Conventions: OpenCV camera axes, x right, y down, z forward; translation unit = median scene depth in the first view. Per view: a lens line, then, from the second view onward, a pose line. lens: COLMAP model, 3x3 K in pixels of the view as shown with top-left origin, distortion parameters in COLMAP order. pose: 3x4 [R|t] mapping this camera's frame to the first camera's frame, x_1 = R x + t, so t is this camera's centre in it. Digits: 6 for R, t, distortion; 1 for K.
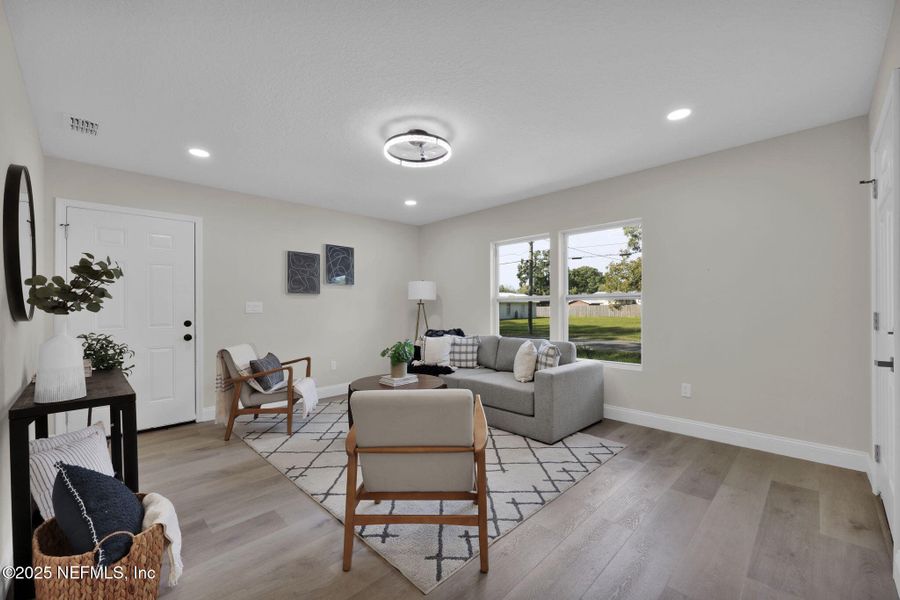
lens RADIAL K [[366.4, 0, 455.7], [0, 366.4, 305.4], [0, 0, 1]] dist [-0.009175, 0.000659]
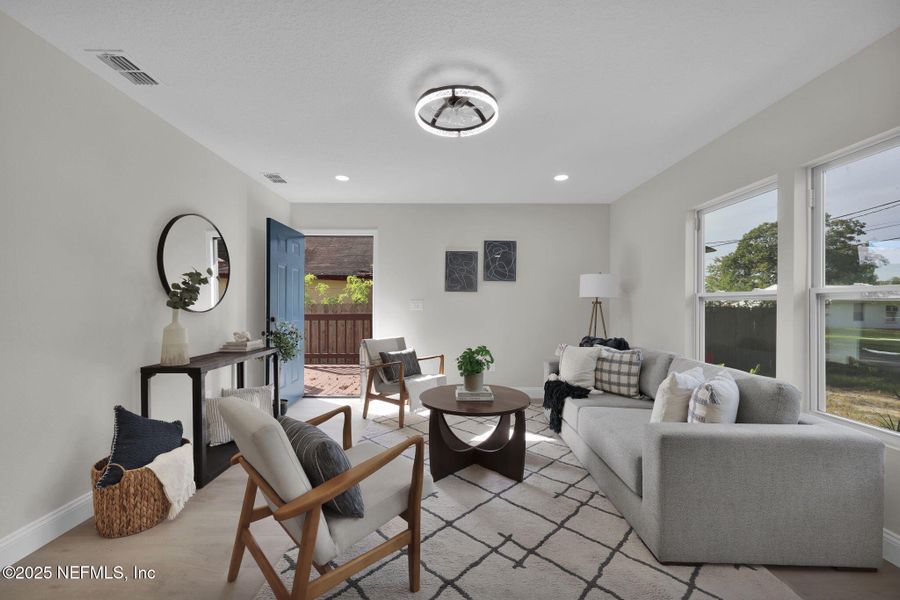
lens RADIAL K [[366.4, 0, 444.7], [0, 366.4, 300.7], [0, 0, 1]] dist [-0.009175, 0.000659]
pose [[0.700413, 0.006207, -0.713711, 0.281290], [-0.011024, 0.999937, -0.002123, -0.004687], [0.713653, 0.009354, 0.700437, 0.257685]]
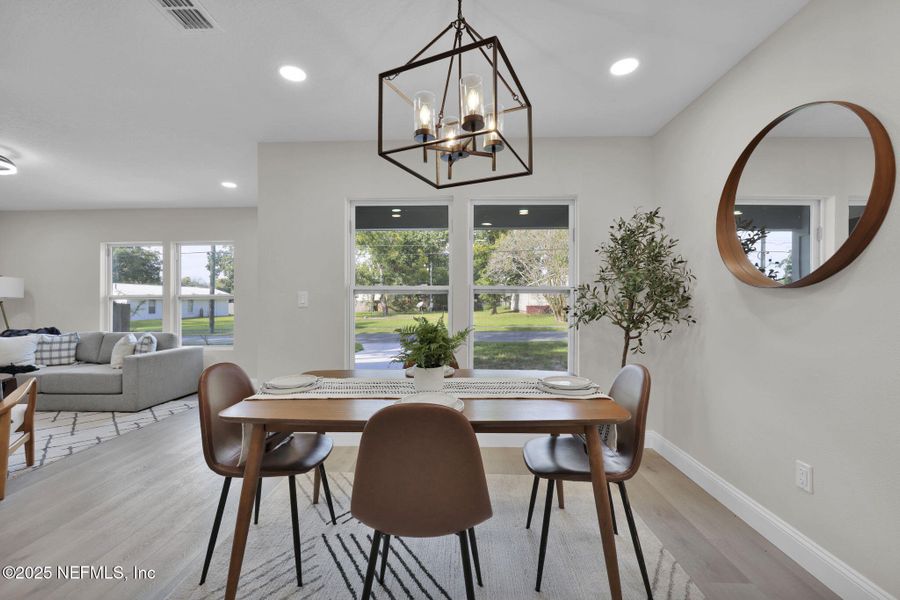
lens RADIAL K [[366.4, 0, 450.4], [0, 366.4, 298.7], [0, 0, 1]] dist [-0.009175, 0.000659]
pose [[0.730622, 0.007446, 0.682741, 0.126706], [-0.001156, 0.999953, -0.009669, -0.004999], [-0.682781, 0.006275, 0.730596, -0.454133]]
